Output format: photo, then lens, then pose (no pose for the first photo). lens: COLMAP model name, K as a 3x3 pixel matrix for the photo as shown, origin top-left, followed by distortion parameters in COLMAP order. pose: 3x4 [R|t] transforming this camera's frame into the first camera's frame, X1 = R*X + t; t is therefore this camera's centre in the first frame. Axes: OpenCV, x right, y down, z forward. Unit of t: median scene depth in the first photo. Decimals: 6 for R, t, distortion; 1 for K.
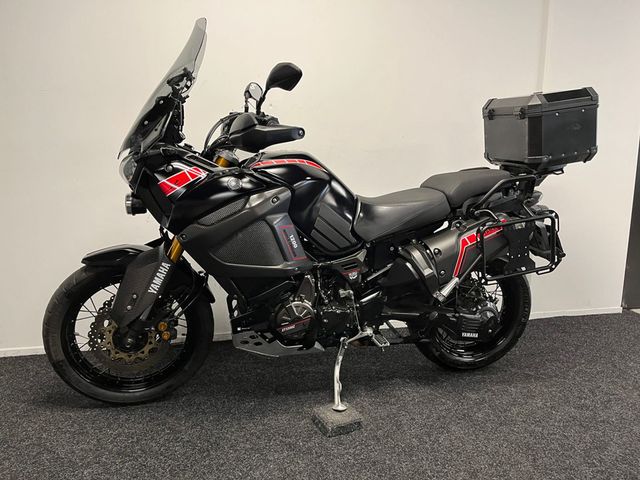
lens RADIAL K [[479.0, 0, 320.9], [0, 479.0, 242.4], [0, 0, 1]] dist [0.083640, -0.106391]
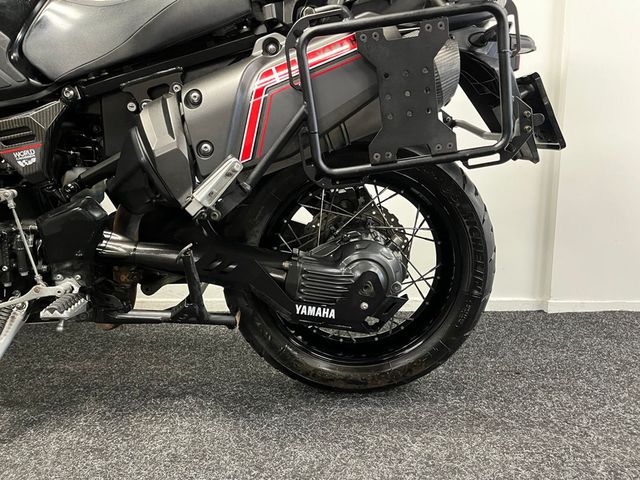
lens RADIAL K [[481.9, 0, 321.6], [0, 481.9, 237.4], [0, 0, 1]] dist [0.081914, -0.109097]
pose [[0.980123, 0.028926, -0.196269, 0.433746], [-0.033509, 0.999237, -0.020071, 0.144167], [0.195539, 0.026249, 0.980345, 0.617449]]
